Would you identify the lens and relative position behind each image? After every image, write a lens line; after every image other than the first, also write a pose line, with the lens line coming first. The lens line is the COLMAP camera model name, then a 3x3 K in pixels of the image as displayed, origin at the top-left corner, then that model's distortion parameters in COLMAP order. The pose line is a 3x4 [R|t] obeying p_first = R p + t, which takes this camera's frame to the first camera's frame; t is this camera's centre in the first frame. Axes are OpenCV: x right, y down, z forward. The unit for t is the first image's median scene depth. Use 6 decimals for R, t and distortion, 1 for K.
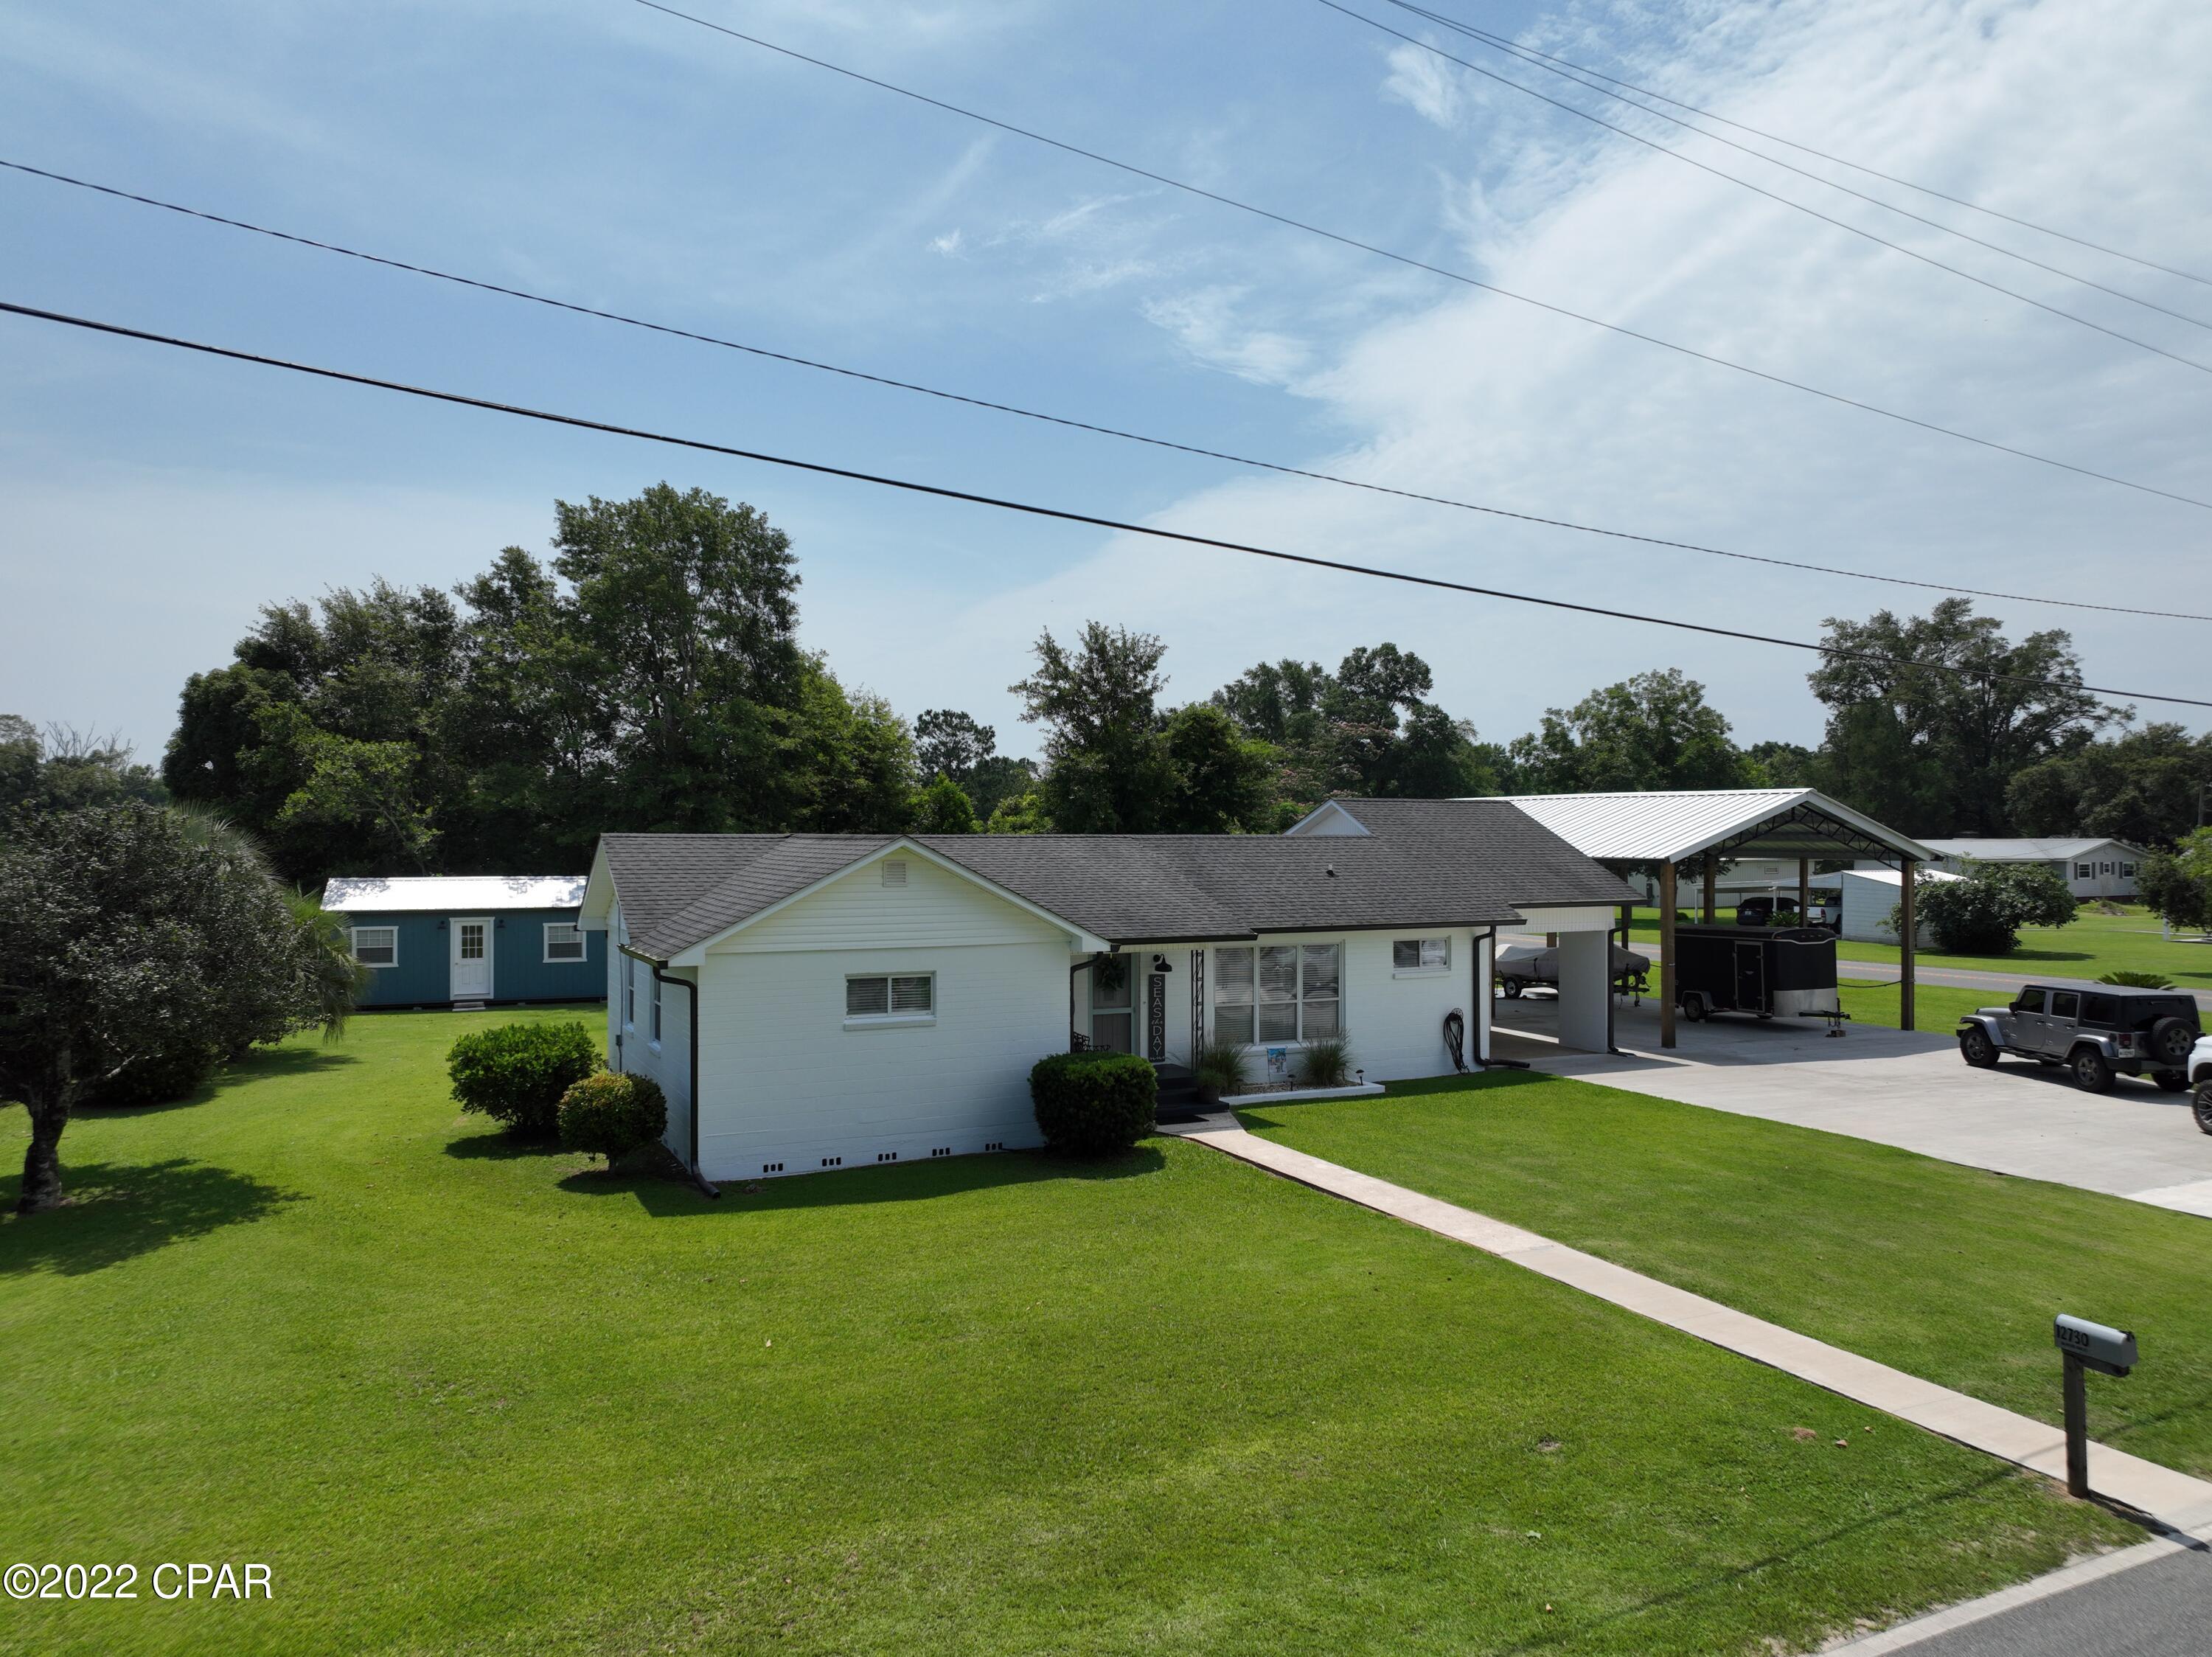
lens RADIAL K [[1577.9, 0, 1106.0], [0, 1577.9, 828.5], [0, 0, 1]] dist [0.027934, 0.001157]
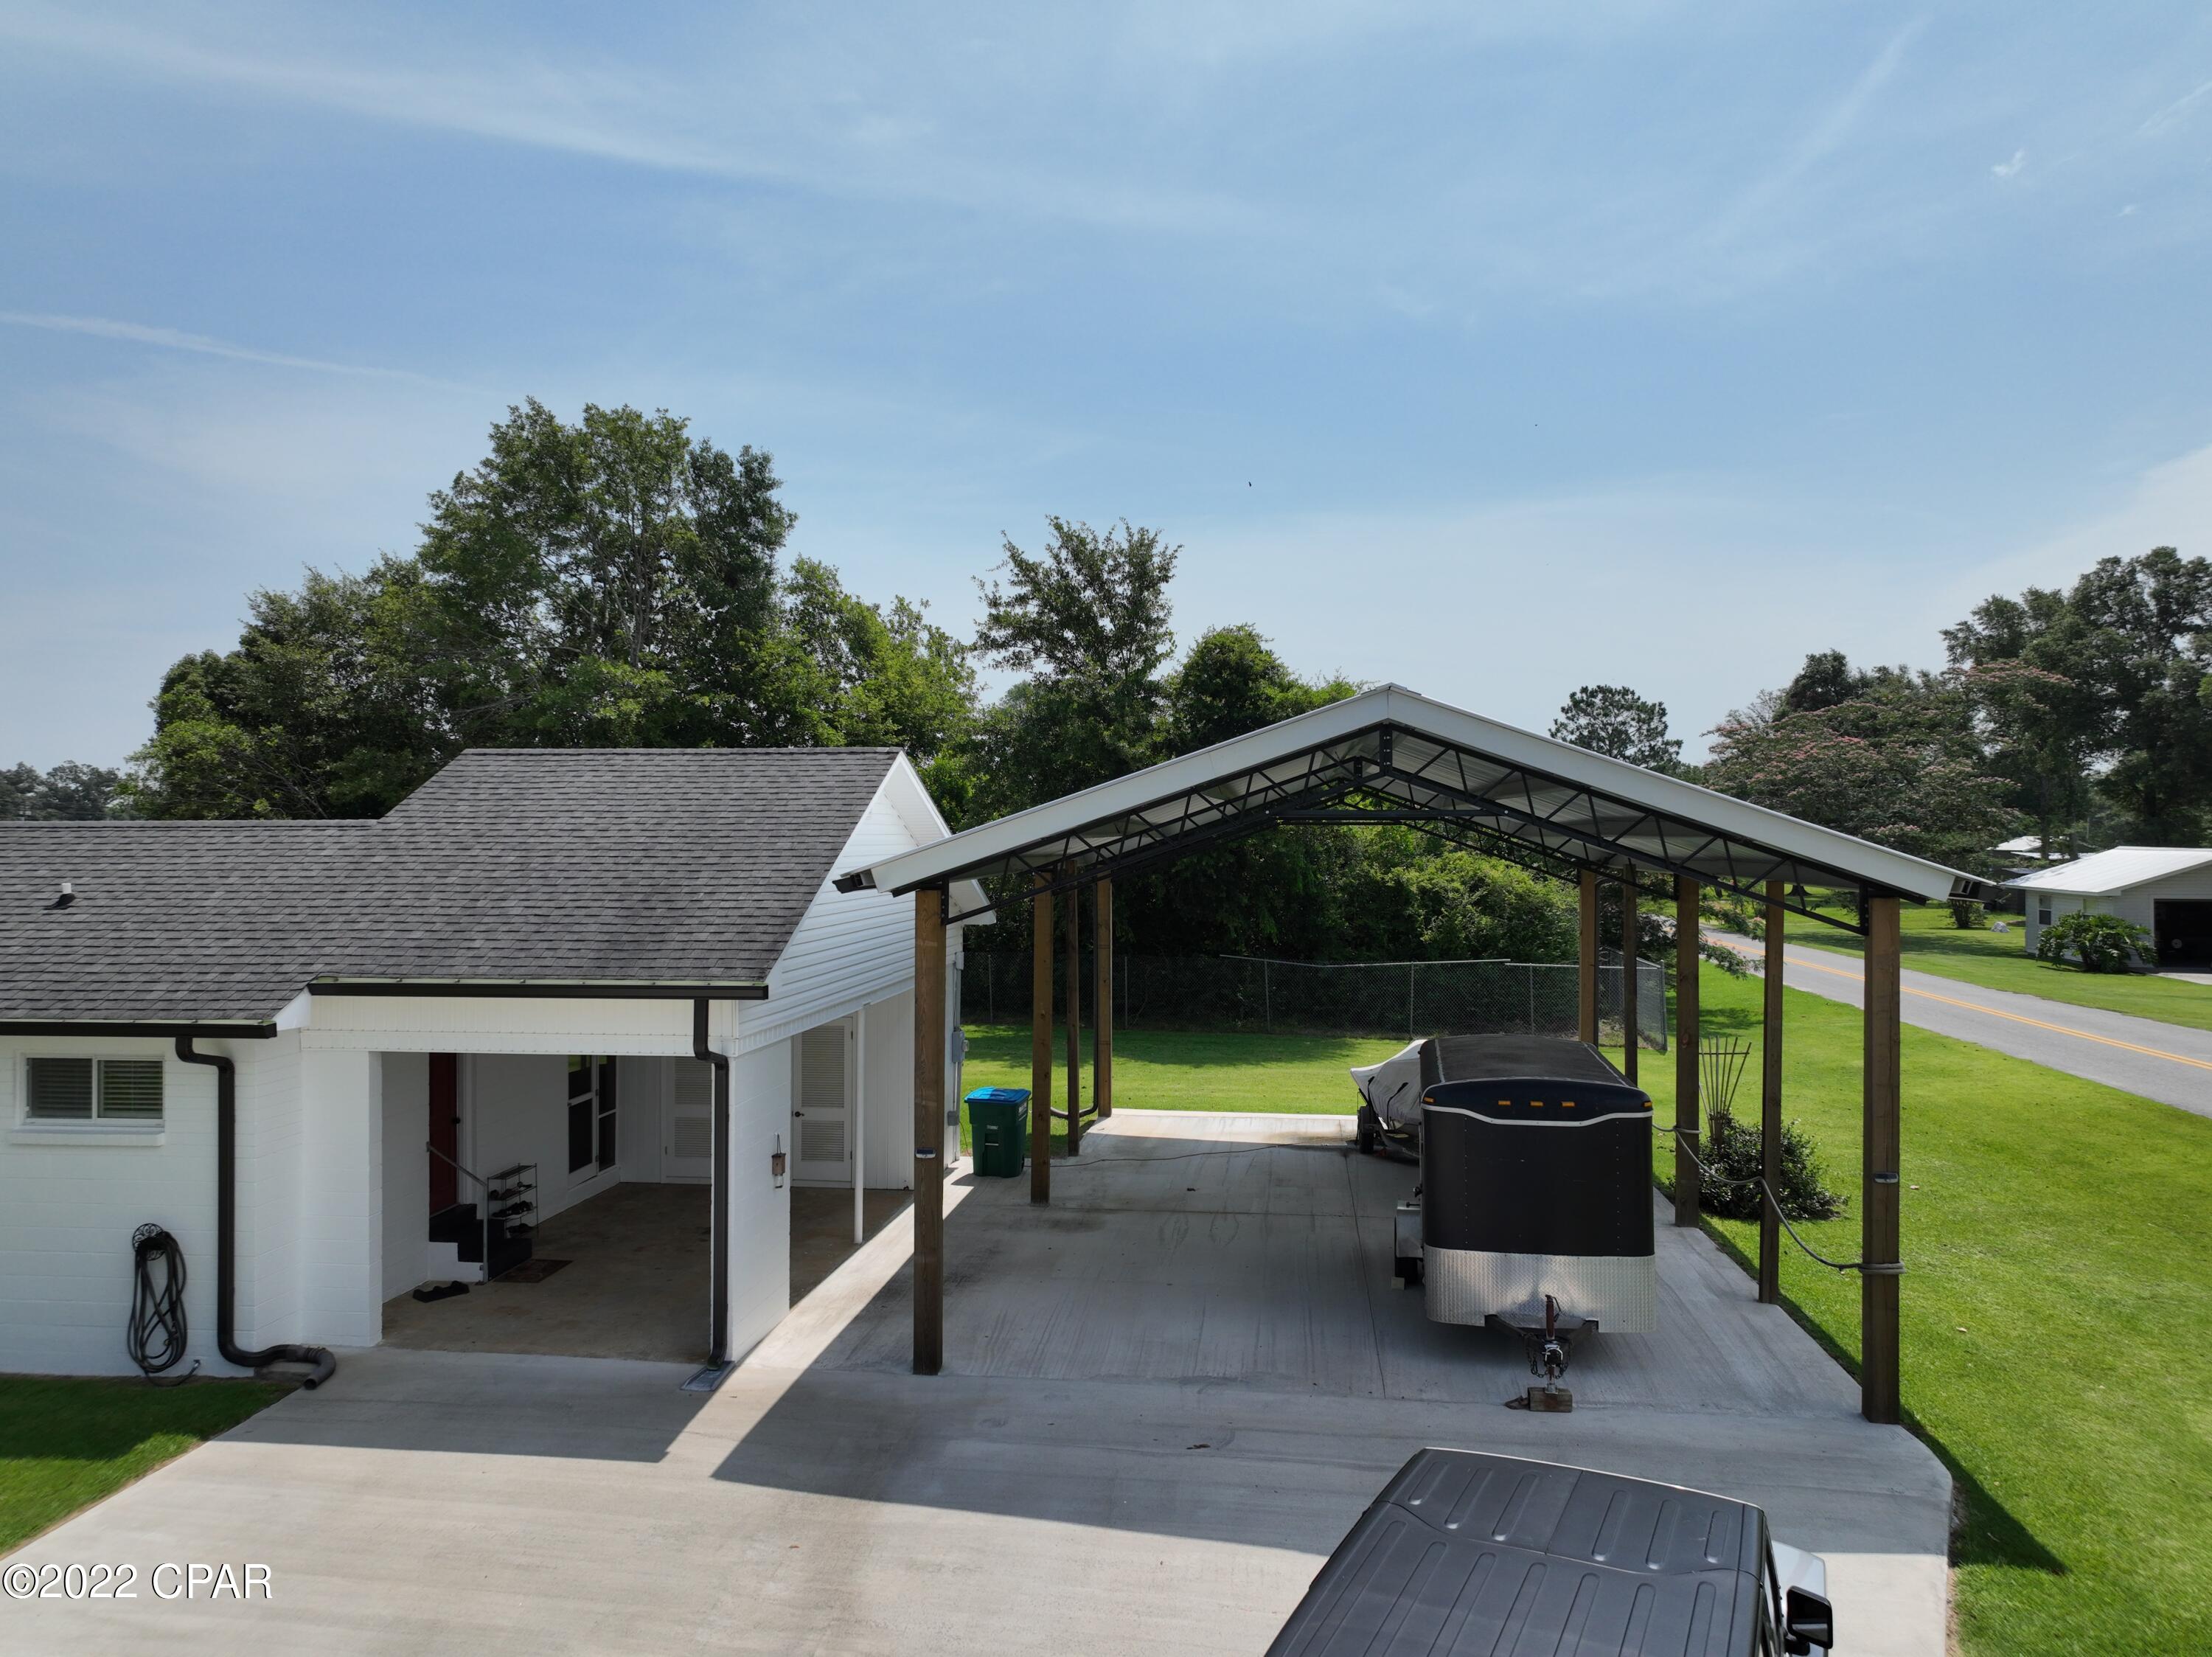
lens RADIAL K [[1577.9, 0, 1106.0], [0, 1577.9, 828.5], [0, 0, 1]] dist [0.027934, 0.001157]
pose [[0.846940, -0.002049, -0.531685, 0.364971], [0.002081, 0.999998, -0.000540, 0.004067], [0.531685, -0.000649, 0.846942, 0.419198]]
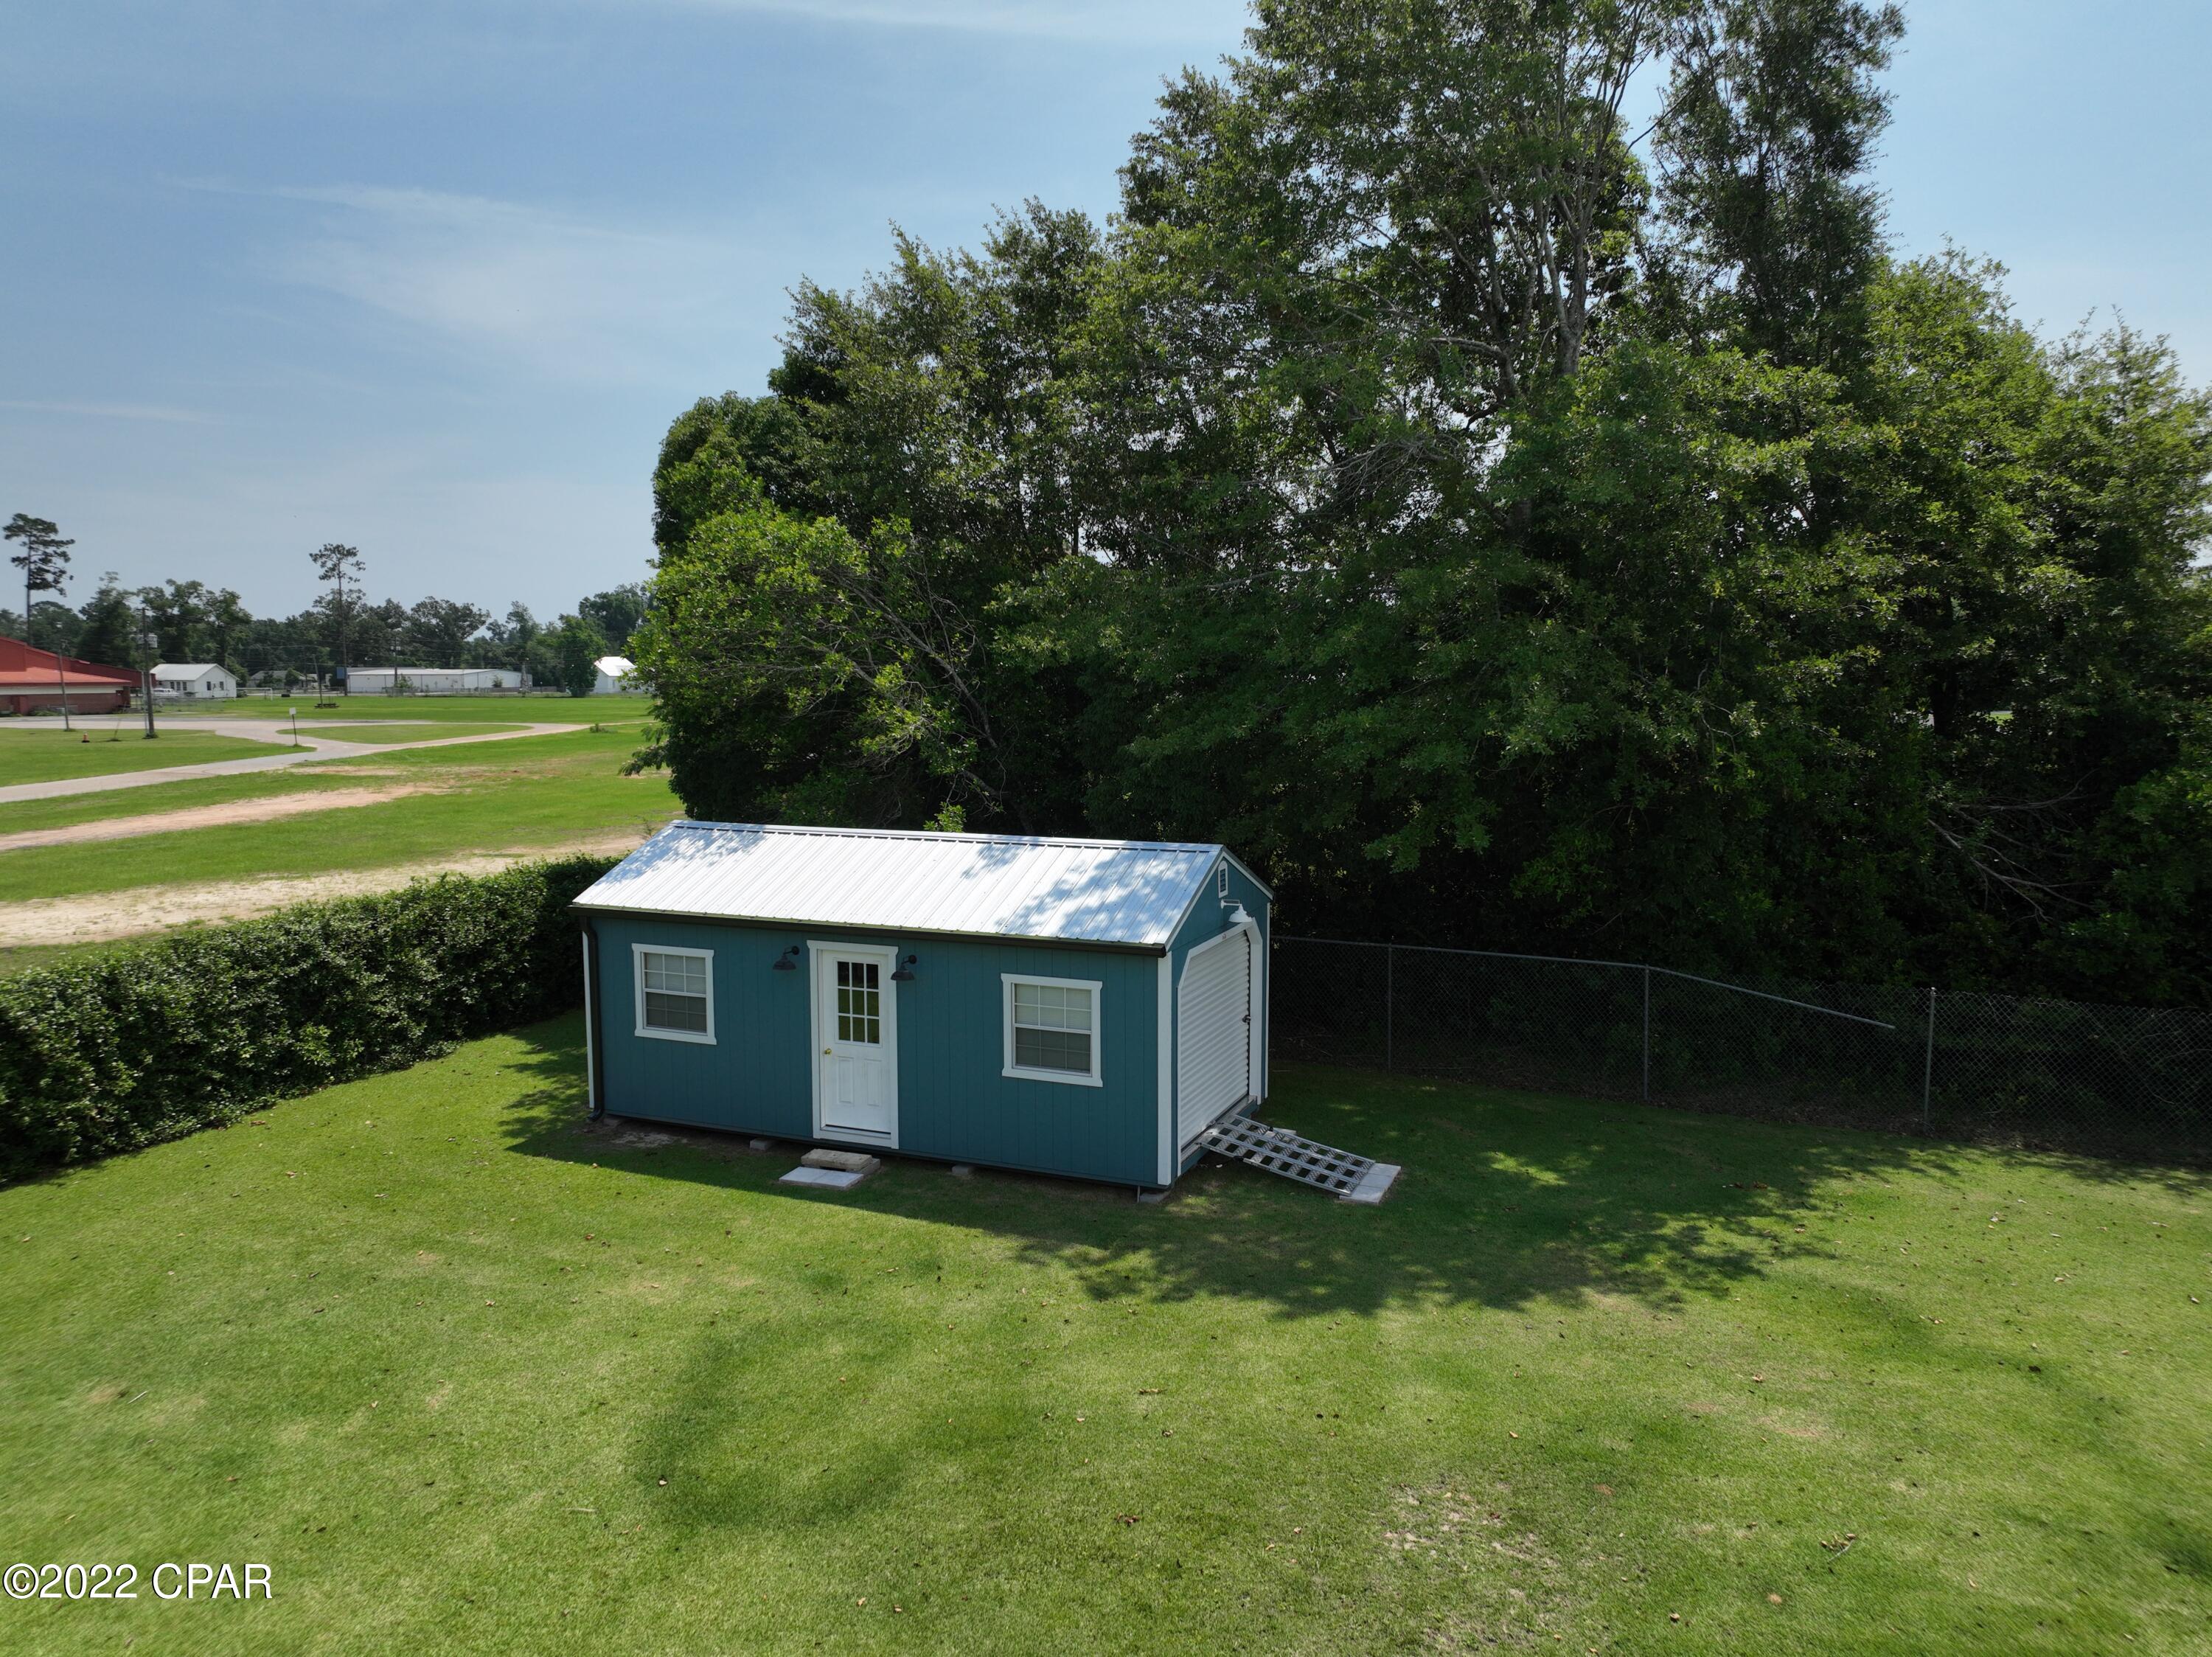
lens RADIAL K [[1577.9, 0, 1106.0], [0, 1577.9, 828.5], [0, 0, 1]] dist [0.027934, 0.001157]
pose [[0.742474, 0.068590, -0.666354, -0.070807], [0.002782, 0.994420, 0.105460, -0.011282], [0.669869, -0.080155, 0.738140, 0.592472]]
